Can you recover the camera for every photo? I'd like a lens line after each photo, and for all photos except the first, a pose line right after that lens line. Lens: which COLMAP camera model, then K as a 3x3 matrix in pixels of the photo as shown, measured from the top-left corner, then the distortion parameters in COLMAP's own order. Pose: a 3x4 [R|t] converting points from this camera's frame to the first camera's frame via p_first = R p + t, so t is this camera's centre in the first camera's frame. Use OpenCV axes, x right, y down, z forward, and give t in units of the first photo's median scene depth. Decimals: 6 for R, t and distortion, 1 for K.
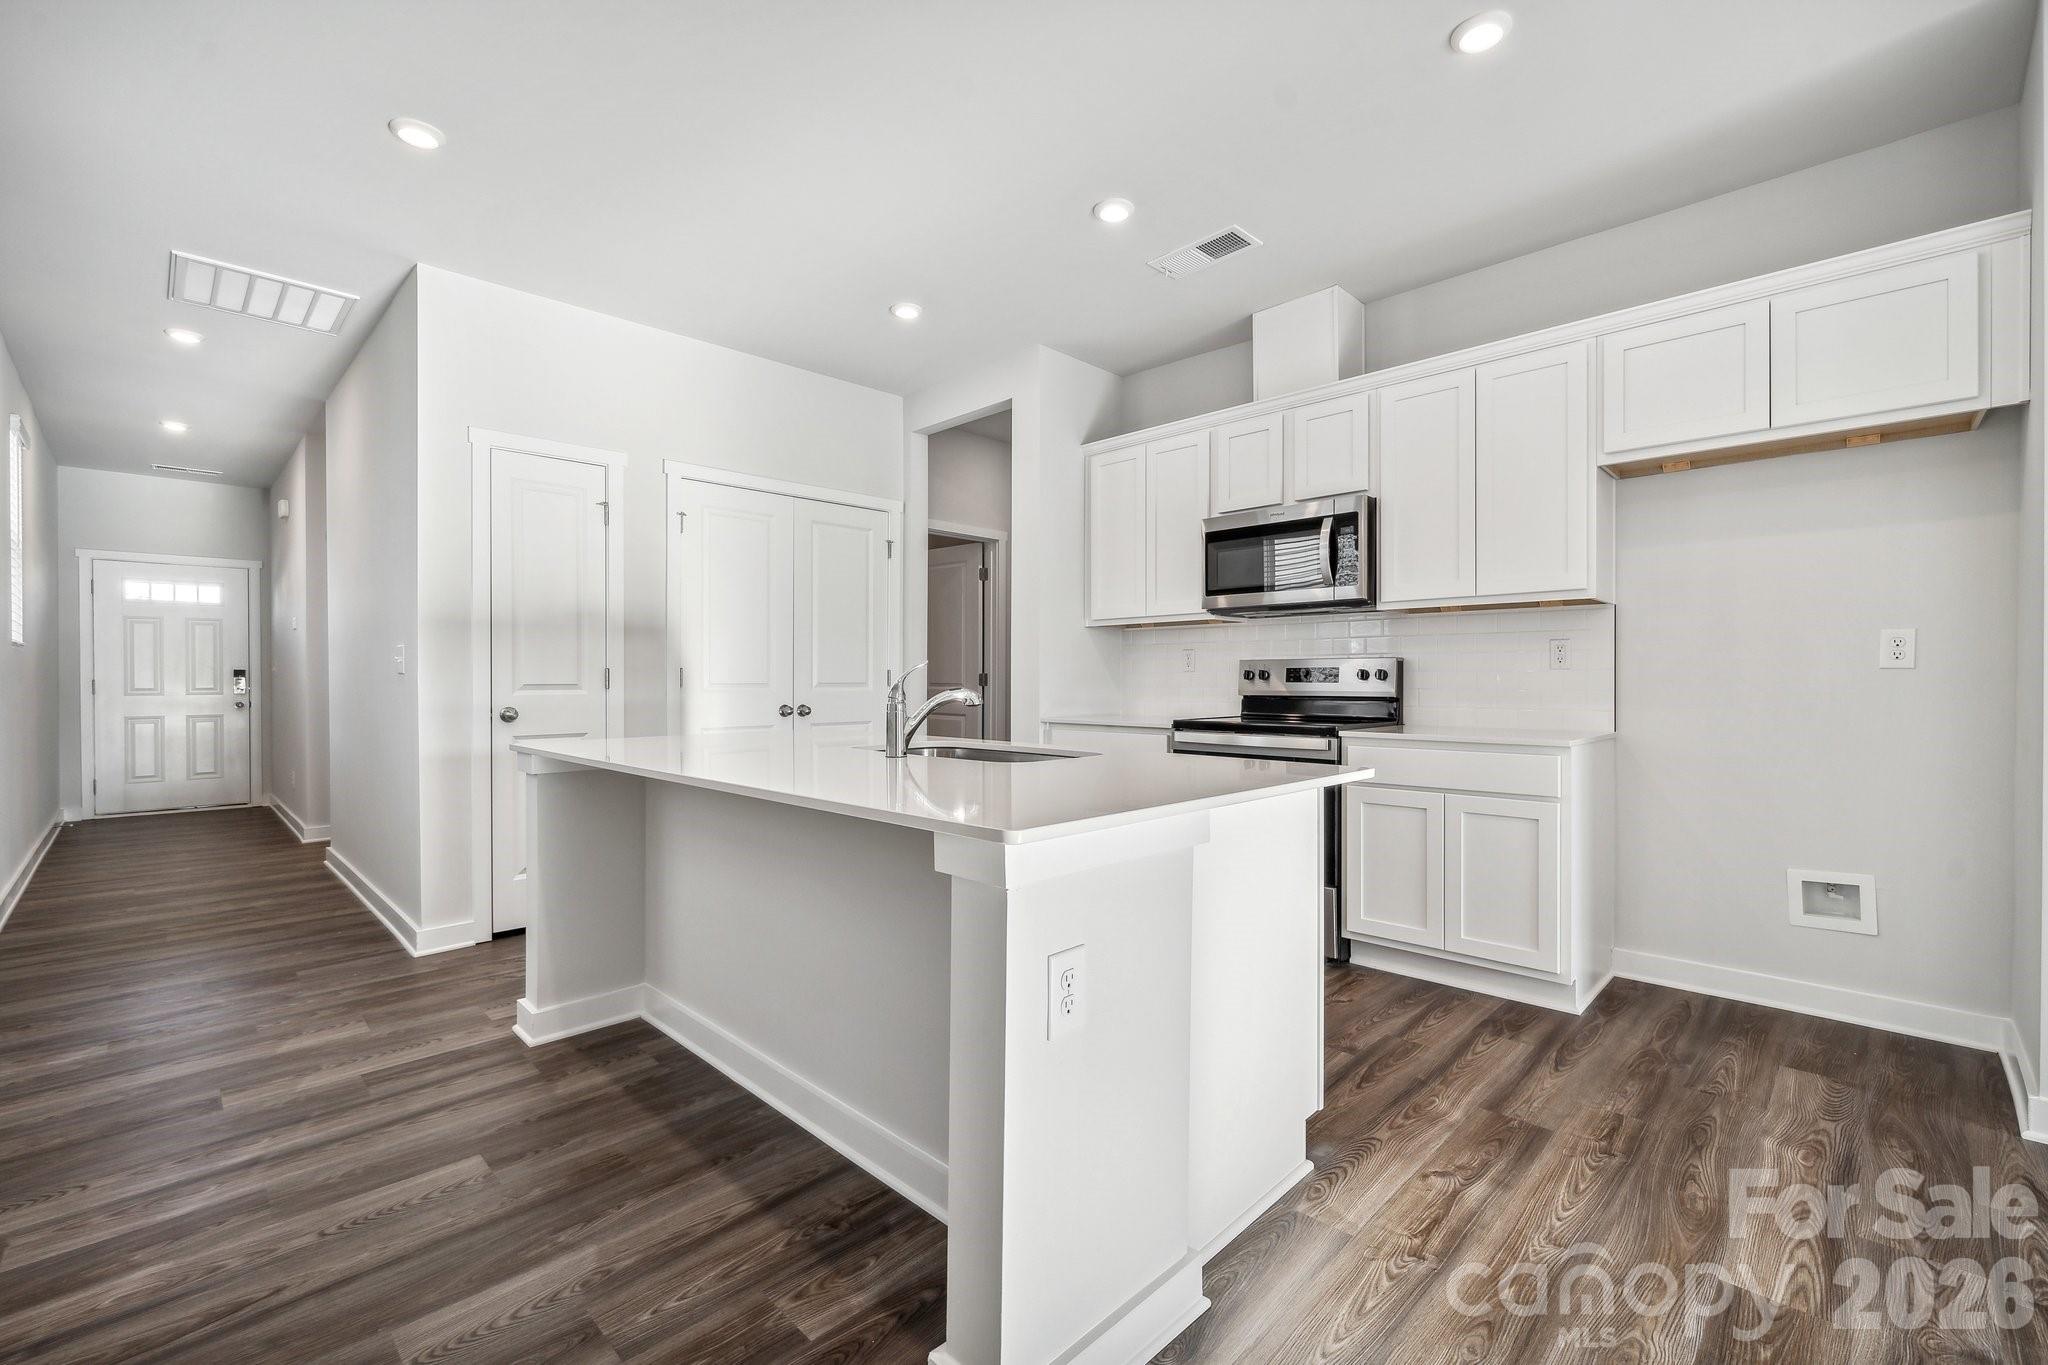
lens RADIAL K [[885.0, 0, 1088.7], [0, 885.0, 685.8], [0, 0, 1]] dist [0.009228, -0.000127]
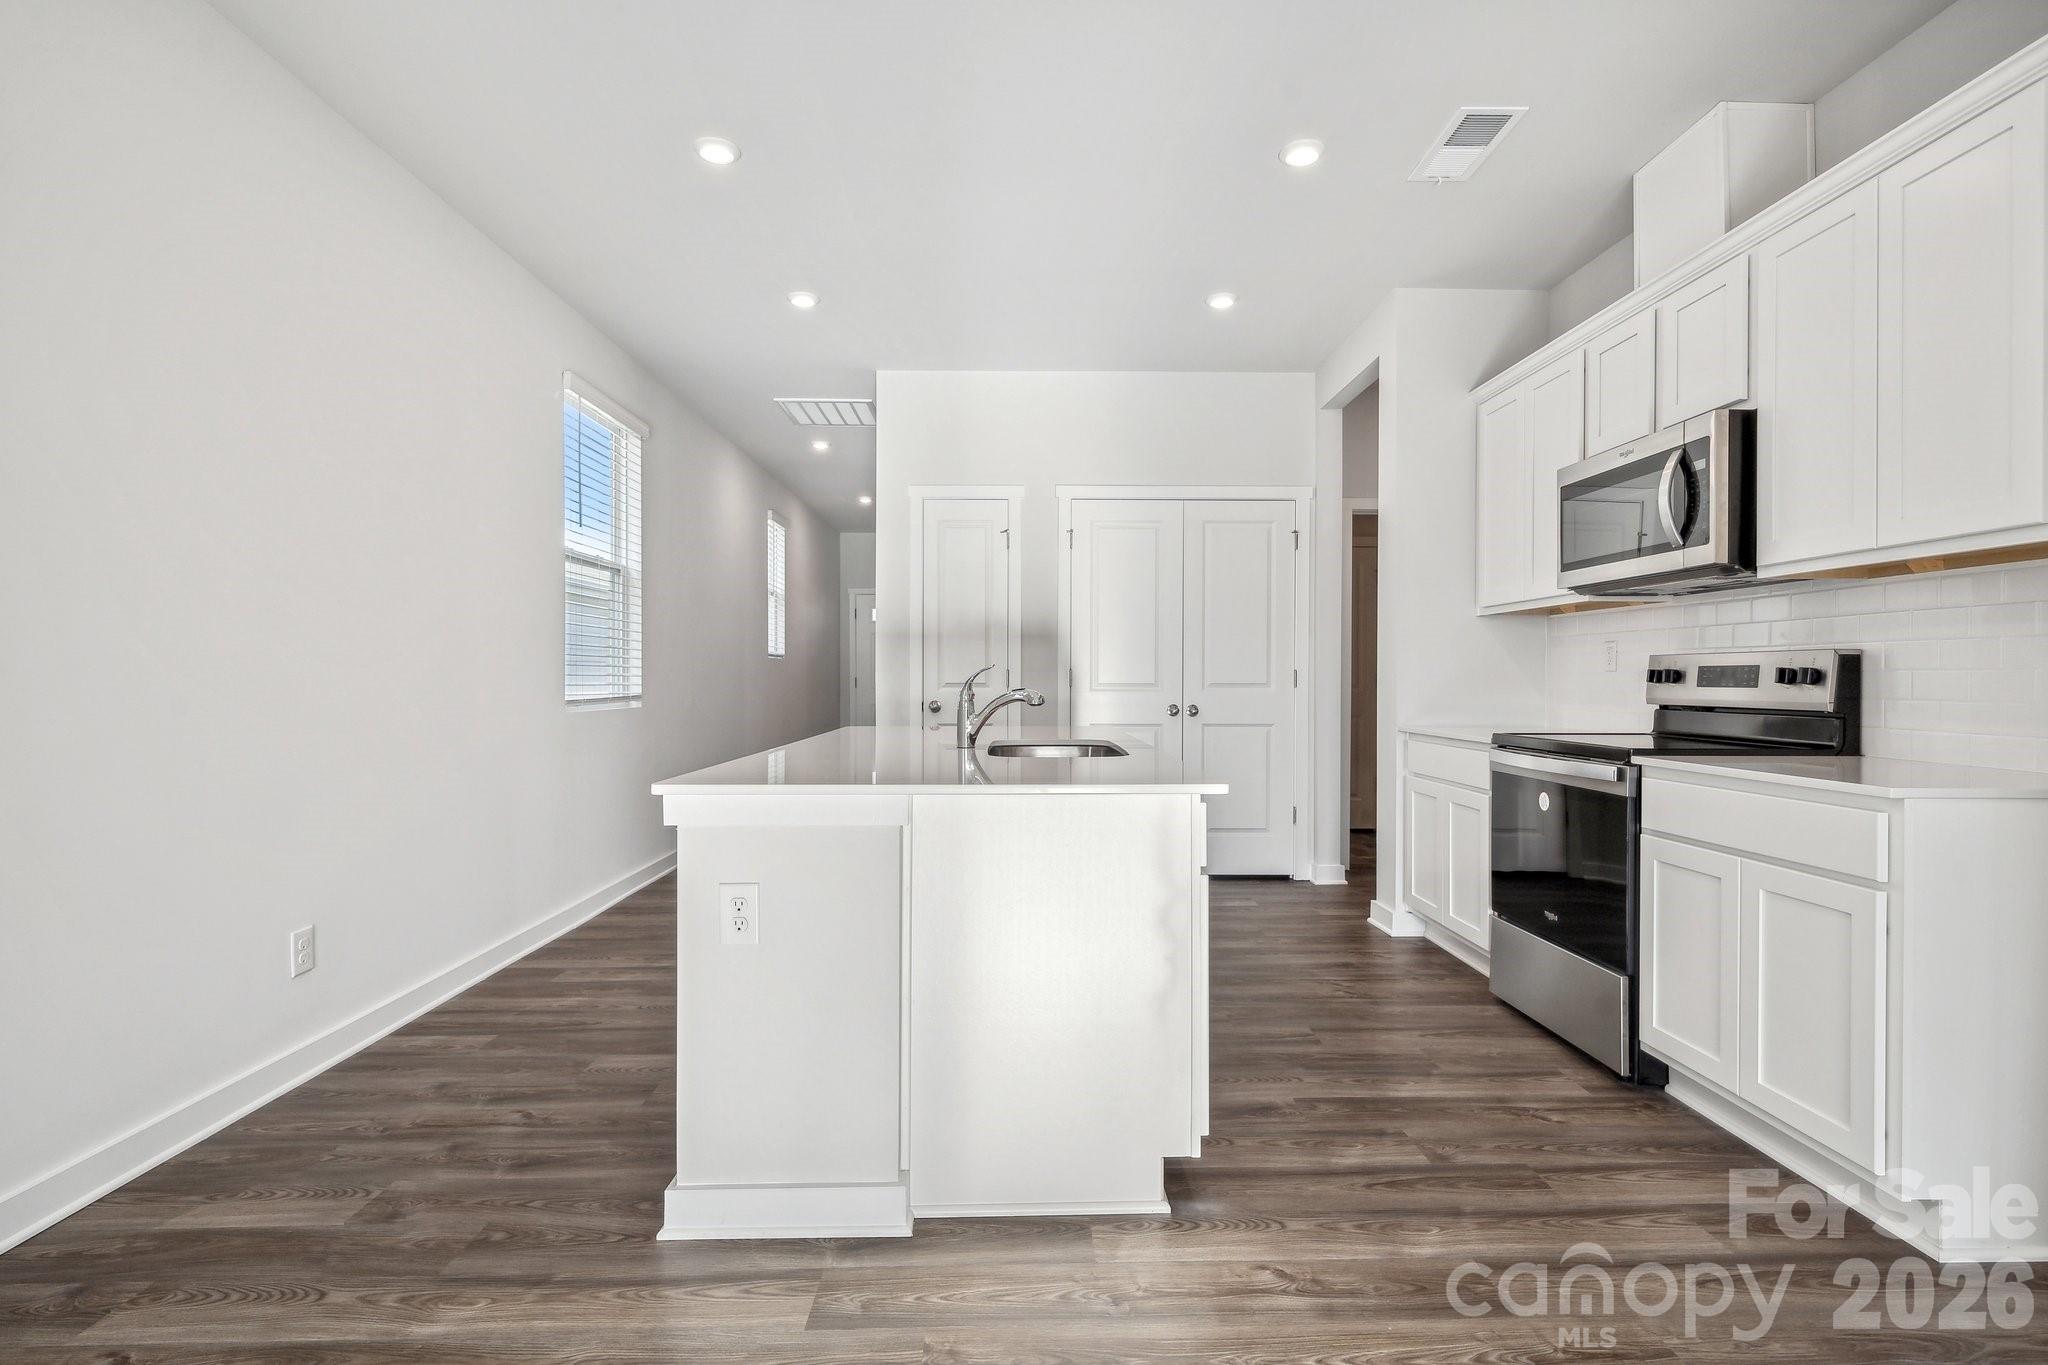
lens RADIAL K [[999.7, 0, 1027.5], [0, 999.7, 684.4], [0, 0, 1]] dist [0.018333, 0.000829]
pose [[0.706160, 0.007282, -0.708015, 0.437064], [-0.009021, 0.999958, 0.001287, -0.002182], [0.707995, 0.005478, 0.706196, 0.077435]]
